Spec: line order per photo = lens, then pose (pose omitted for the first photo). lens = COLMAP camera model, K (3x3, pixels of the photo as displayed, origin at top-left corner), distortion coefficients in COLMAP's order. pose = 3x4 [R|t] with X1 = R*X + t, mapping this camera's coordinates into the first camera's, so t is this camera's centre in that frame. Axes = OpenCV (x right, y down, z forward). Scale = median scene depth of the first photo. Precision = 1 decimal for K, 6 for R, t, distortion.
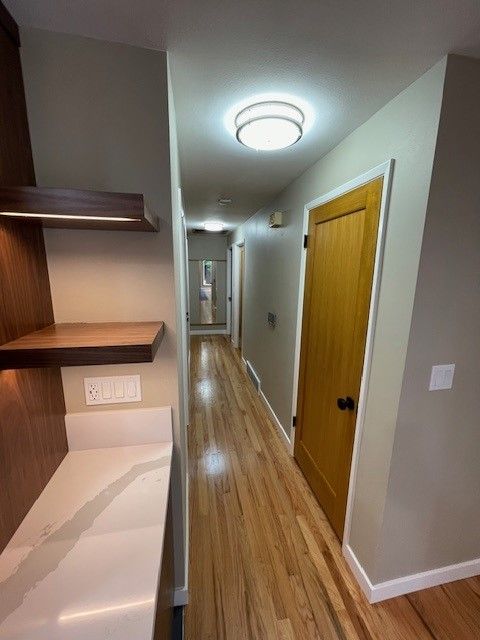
lens RADIAL K [[256.6, 0, 240.3], [0, 256.6, 317.9], [0, 0, 1]] dist [-0.001861, -0.000281]
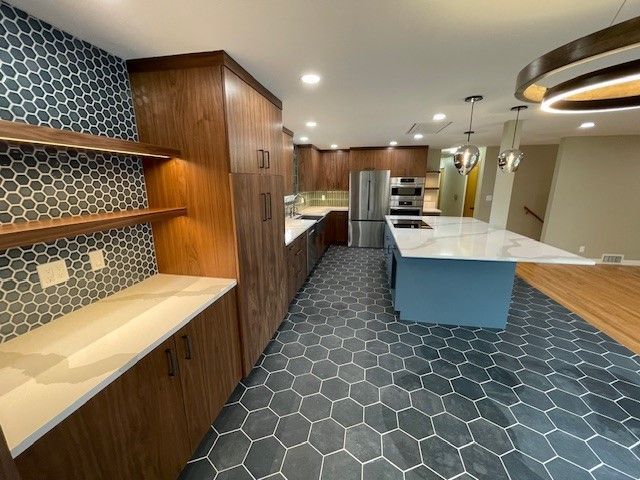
lens RADIAL K [[259.5, 0, 318.2], [0, 259.5, 239.5], [0, 0, 1]] dist [-0.000802, 0.000064]
pose [[0.931951, 0.063230, -0.357028, -0.604641], [-0.051920, 0.997802, 0.041184, 1.096753], [0.358848, -0.019845, 0.933185, -5.632798]]
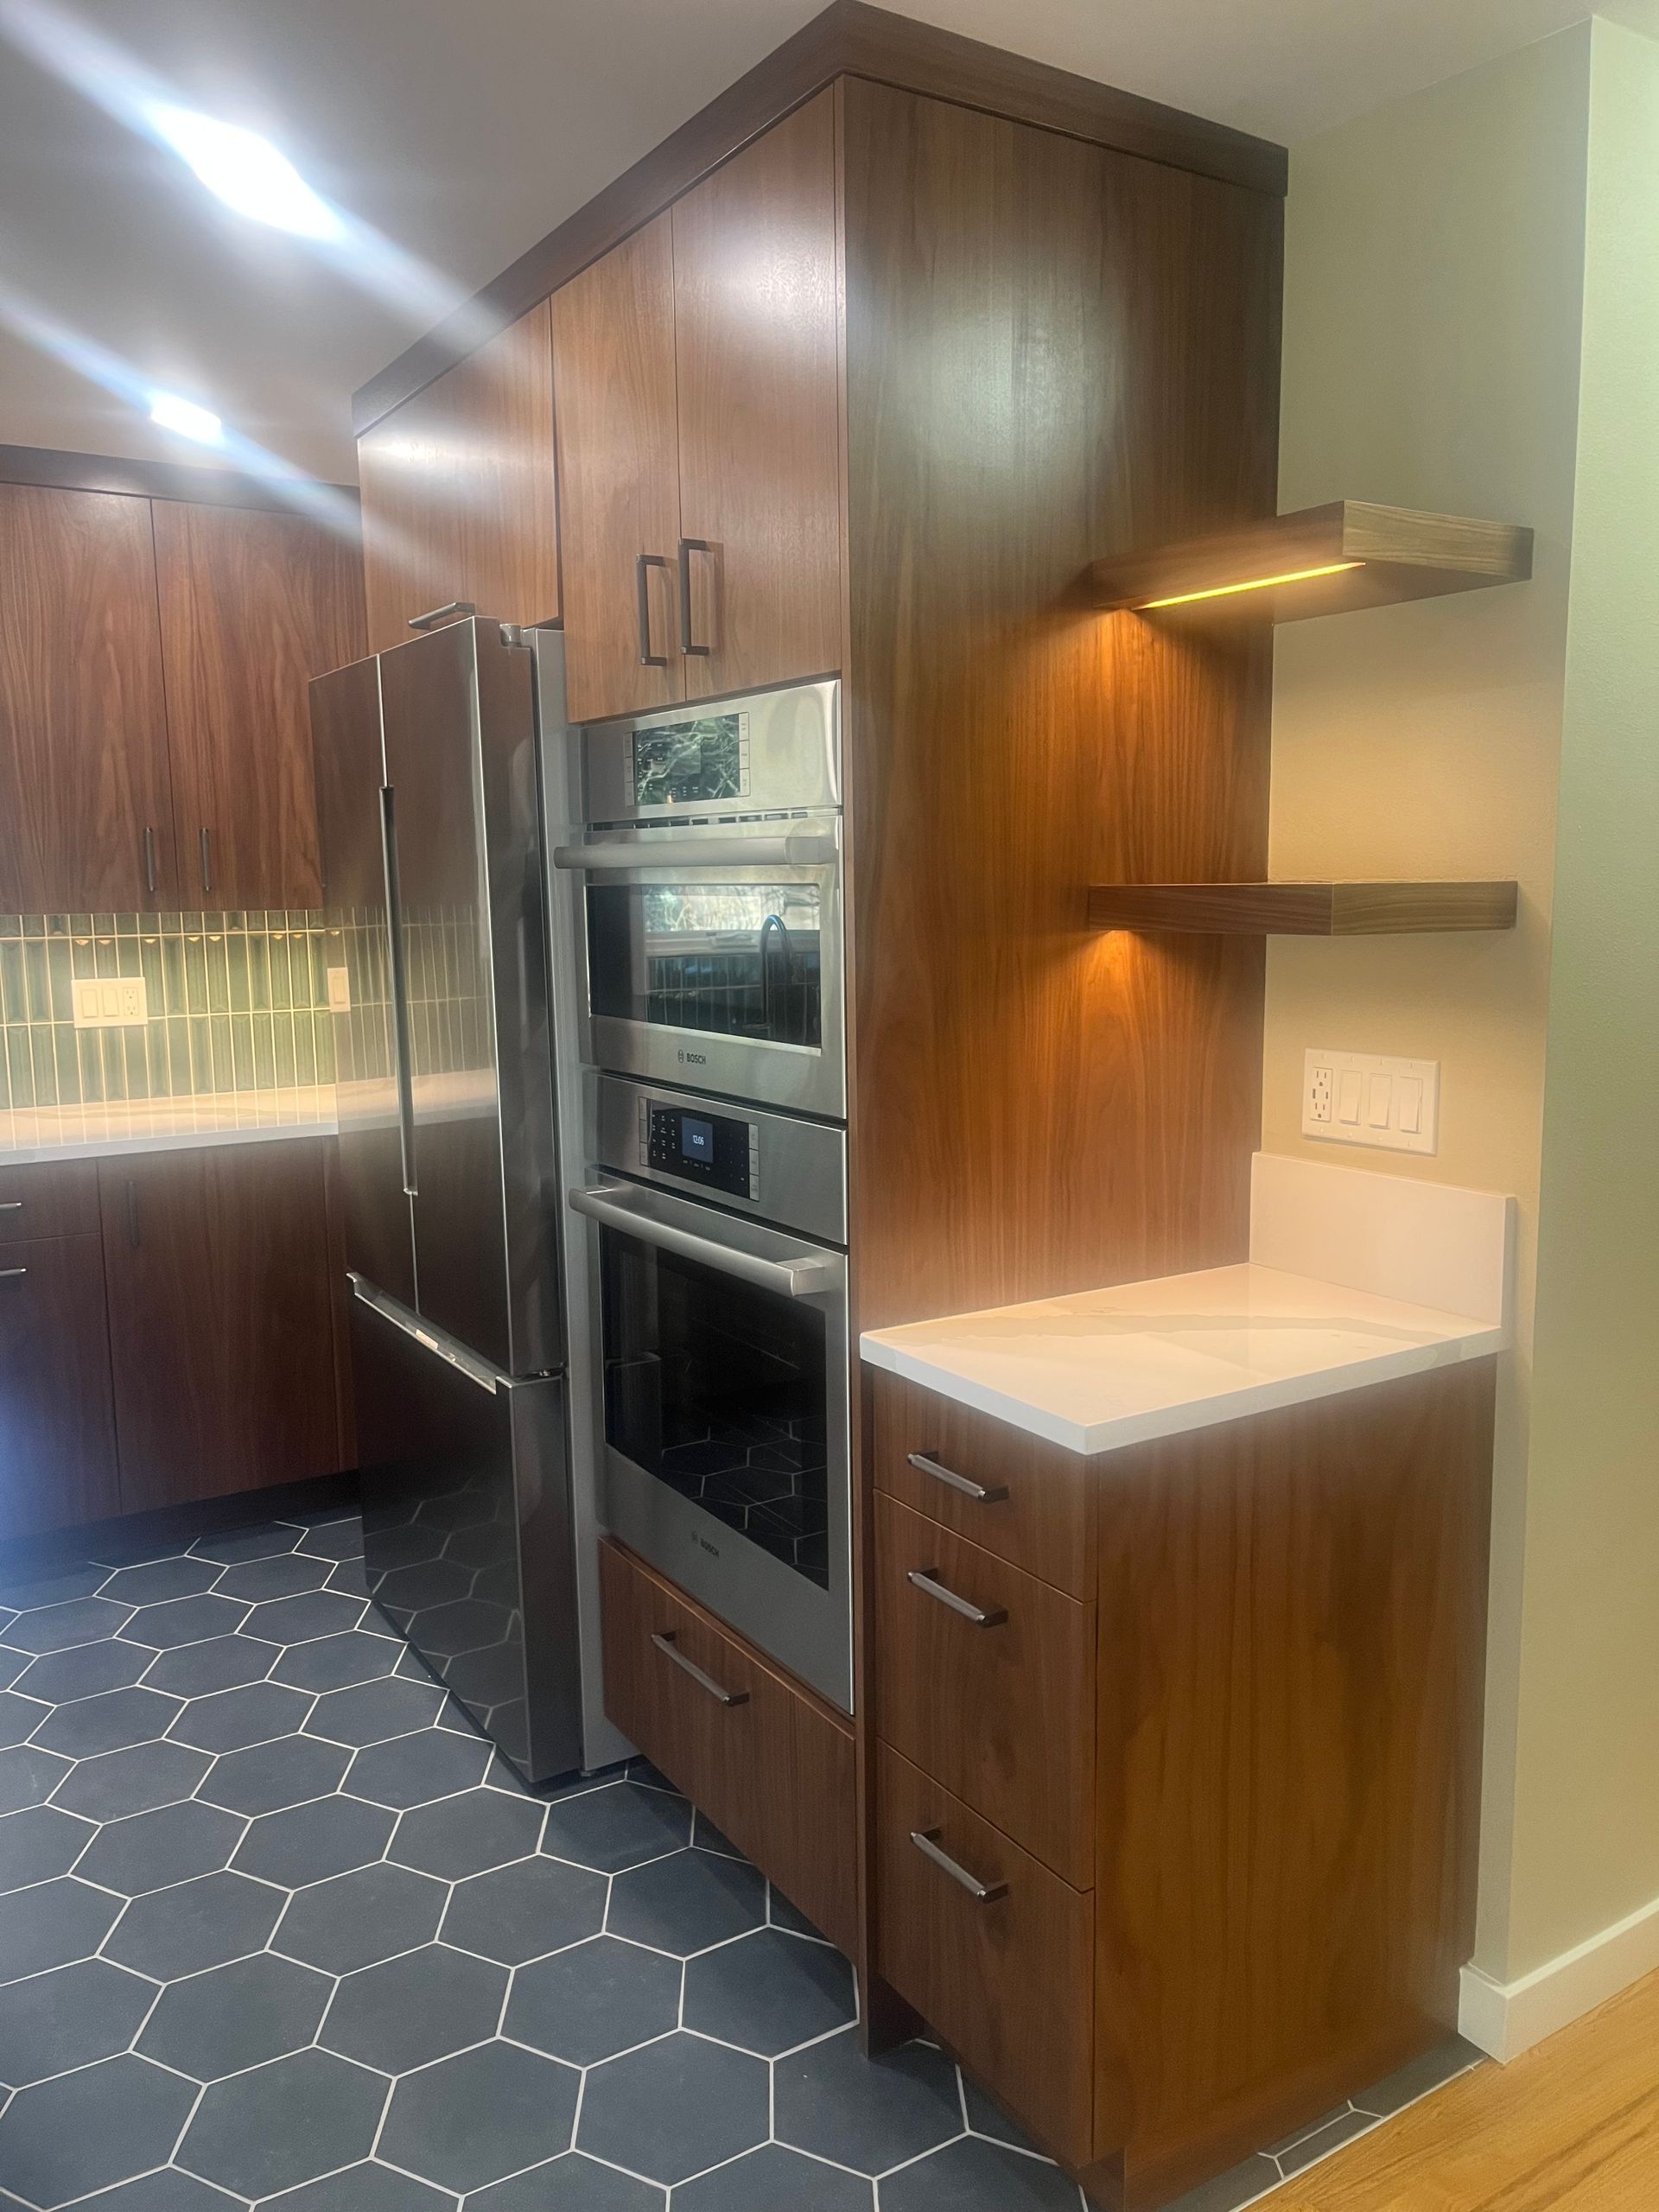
lens RADIAL K [[1669.4, 0, 830.6], [0, 1669.4, 1109.4], [0, 0, 1]] dist [0.020001, -0.002901]
pose [[0.370898, 0.114348, -0.921607, 1.102540], [-0.157330, 0.985782, 0.058993, 0.254316], [0.915249, 0.123116, 0.383615, -0.387525]]
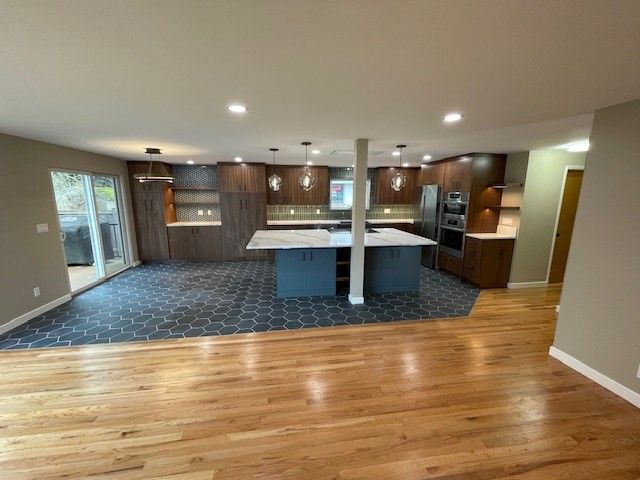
lens RADIAL K [[257.3, 0, 317.1], [0, 257.3, 240.4], [0, 0, 1]] dist [0.000143, -0.000258]
pose [[-0.041090, 0.165452, -0.985361, 3.877137], [-0.189508, 0.967003, 0.170272, 0.439814], [0.981019, 0.193730, -0.008380, -2.043770]]
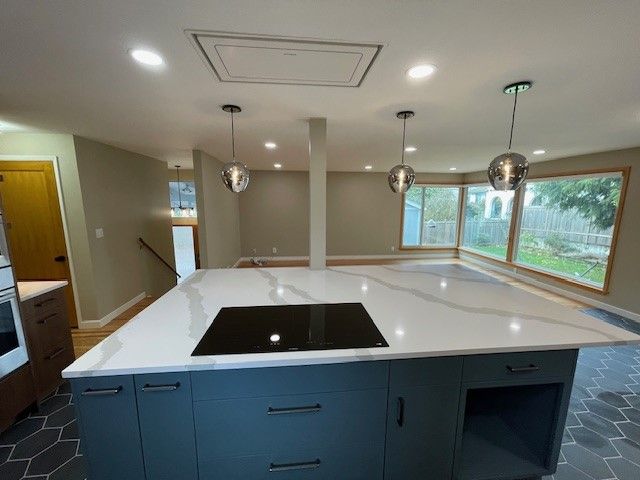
lens RADIAL K [[257.3, 0, 317.1], [0, 257.3, 240.4], [0, 0, 1]] dist [0.000143, -0.000258]
pose [[0.084913, -0.174740, 0.980946, -1.997601], [0.186447, 0.969899, 0.156632, 0.320775], [-0.978789, 0.169594, 0.114937, -1.852260]]
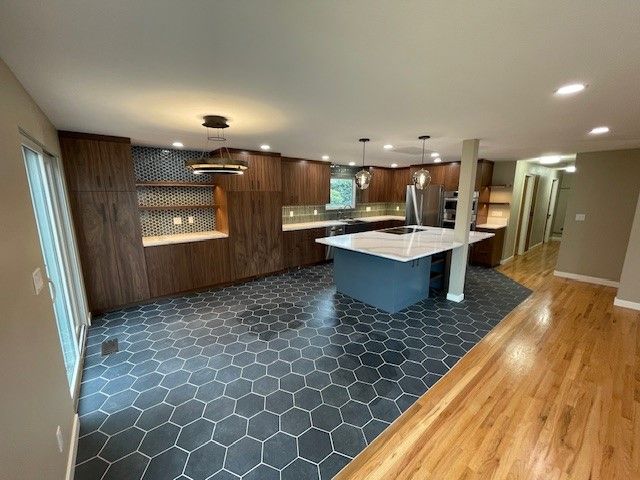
lens RADIAL K [[257.3, 0, 317.1], [0, 257.3, 240.4], [0, 0, 1]] dist [0.000143, -0.000258]
pose [[0.478827, 0.150261, -0.864955, 2.520527], [-0.160352, 0.983639, 0.082110, 0.980150], [0.863141, 0.099381, 0.495087, -5.032142]]
